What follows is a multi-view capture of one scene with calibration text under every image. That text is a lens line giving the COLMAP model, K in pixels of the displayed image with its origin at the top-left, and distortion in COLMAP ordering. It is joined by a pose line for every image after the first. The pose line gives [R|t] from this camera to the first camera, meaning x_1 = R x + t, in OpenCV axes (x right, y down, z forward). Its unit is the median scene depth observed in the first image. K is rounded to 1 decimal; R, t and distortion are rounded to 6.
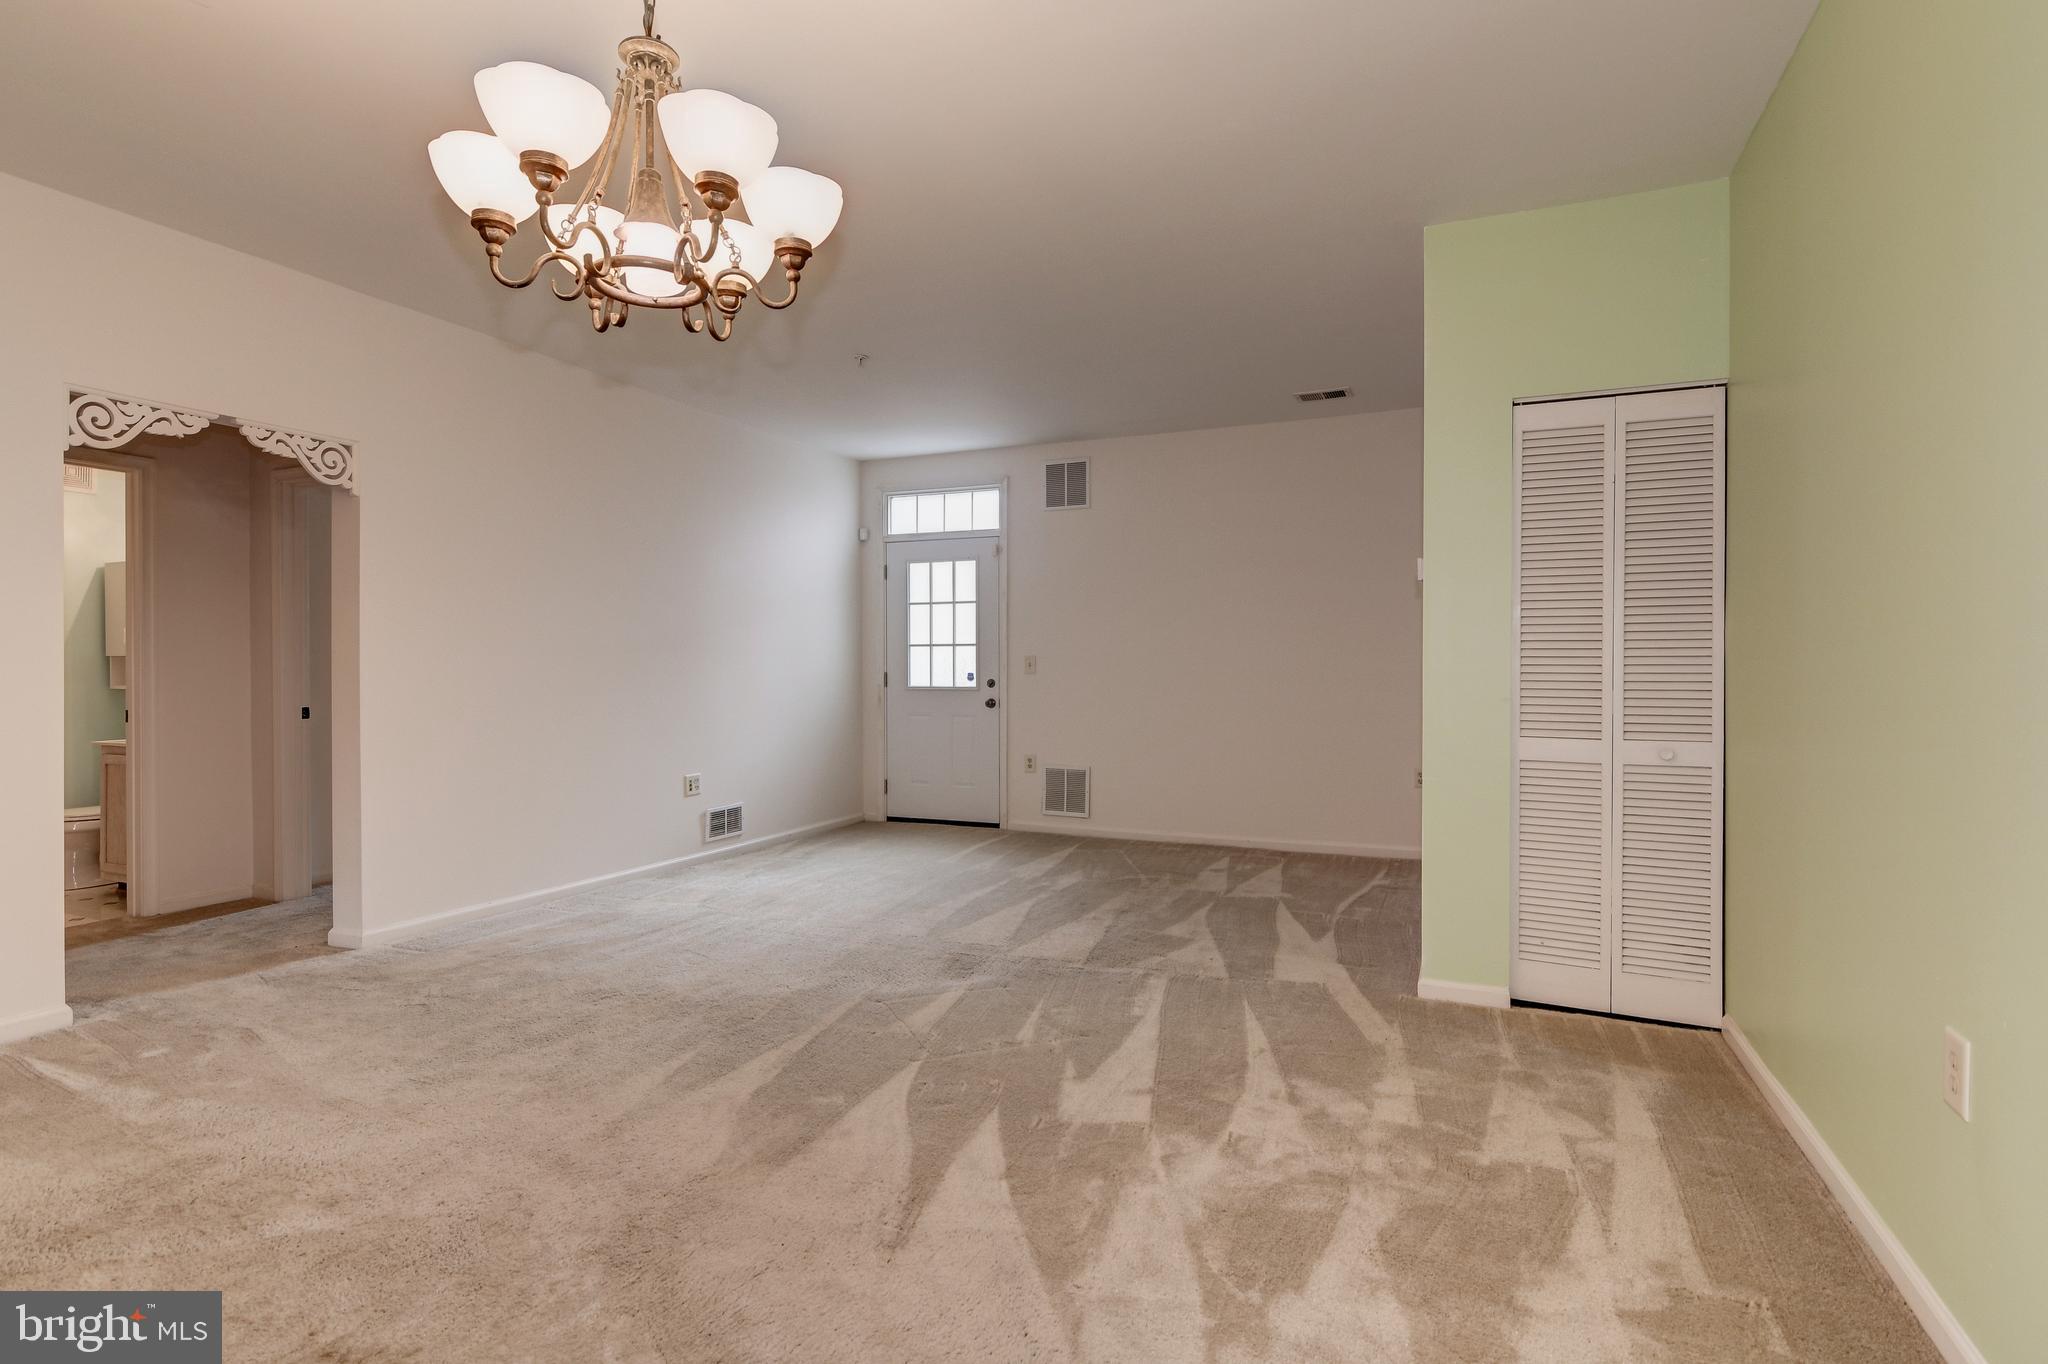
lens RADIAL K [[982.3, 0, 1032.9], [0, 982.3, 679.7], [0, 0, 1]] dist [0.005397, -0.007555]
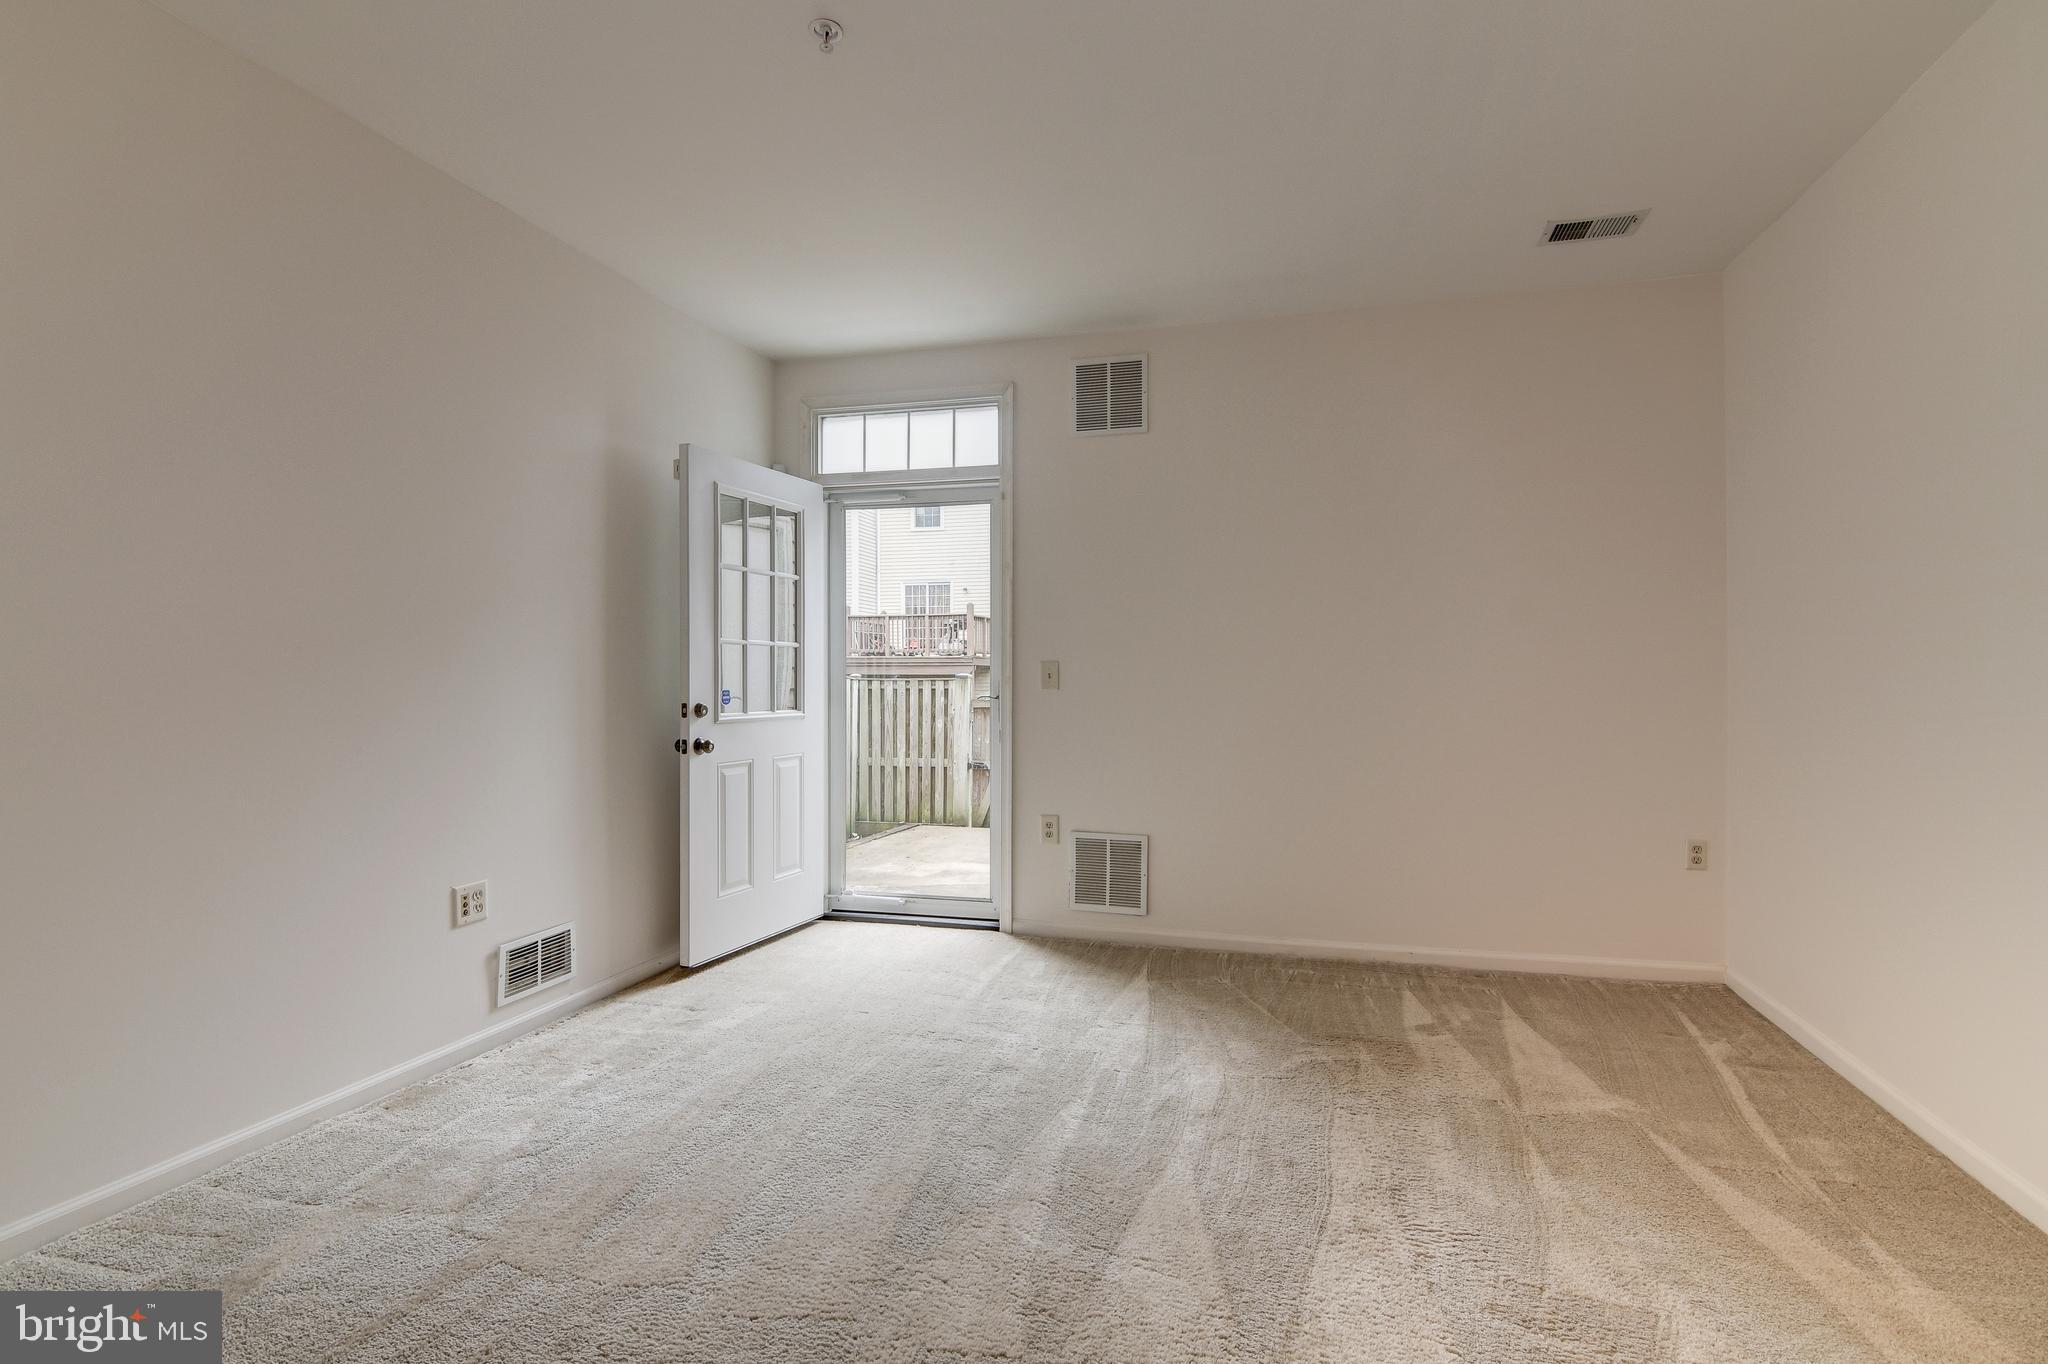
lens RADIAL K [[982.3, 0, 1044.2], [0, 982.3, 685.3], [0, 0, 1]] dist [0.005397, -0.007555]
pose [[0.990803, -0.001095, 0.135309, -0.194162], [0.002384, 0.999953, -0.009368, -0.007042], [-0.135292, 0.009604, 0.990759, 0.753601]]
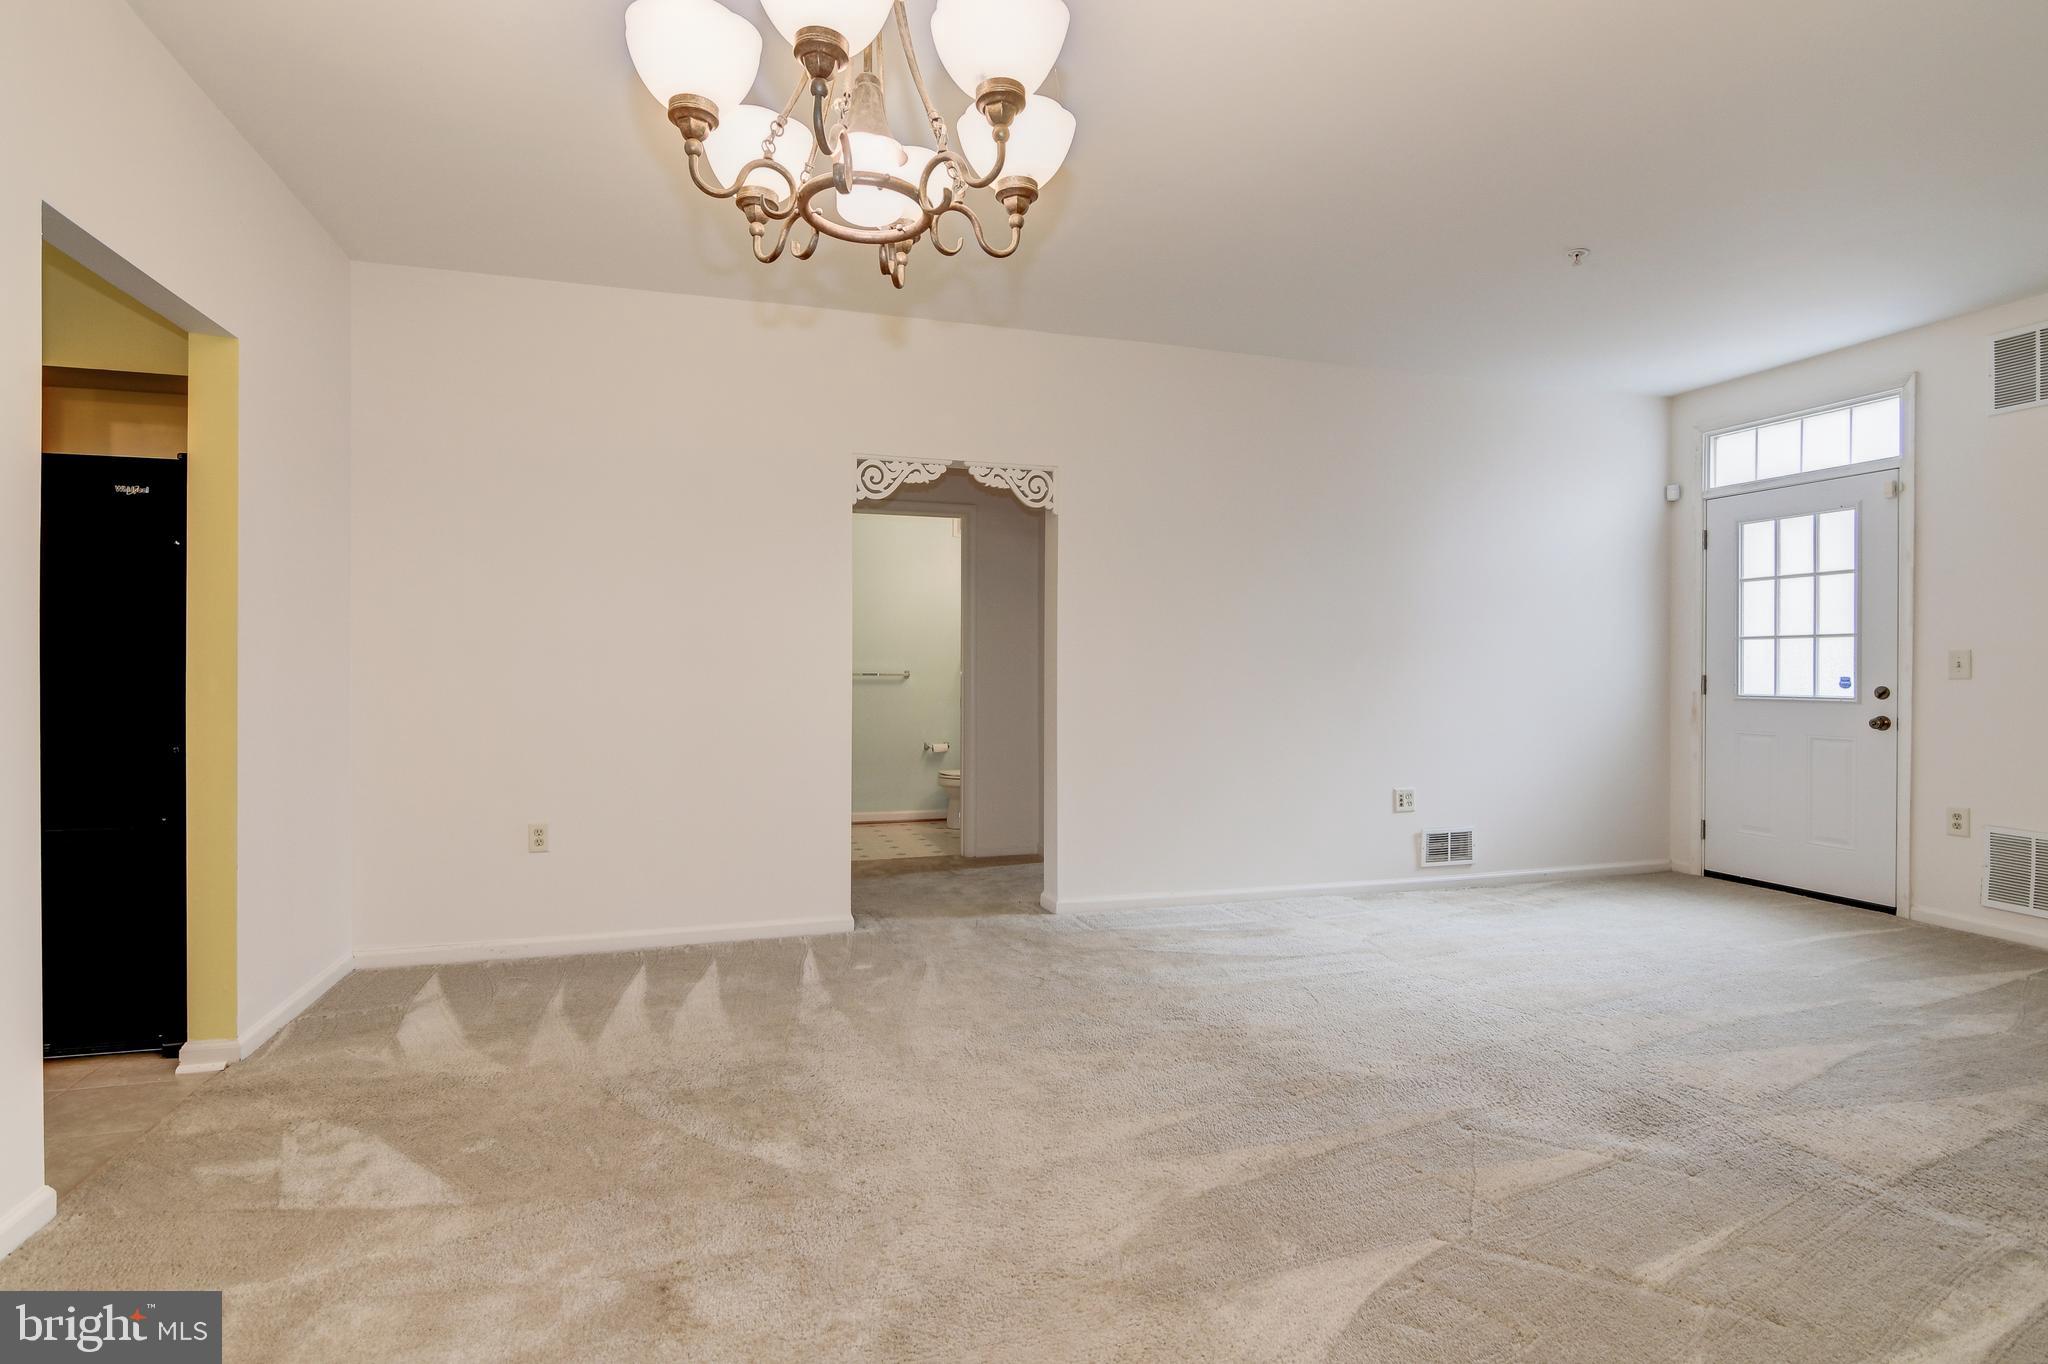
lens RADIAL K [[982.3, 0, 1018.9], [0, 982.3, 676.5], [0, 0, 1]] dist [0.005397, -0.007555]
pose [[0.648728, 0.008338, -0.760975, 0.175896], [-0.012725, 0.999919, 0.000109, 0.000193], [0.760914, 0.009613, 0.648782, 0.277862]]
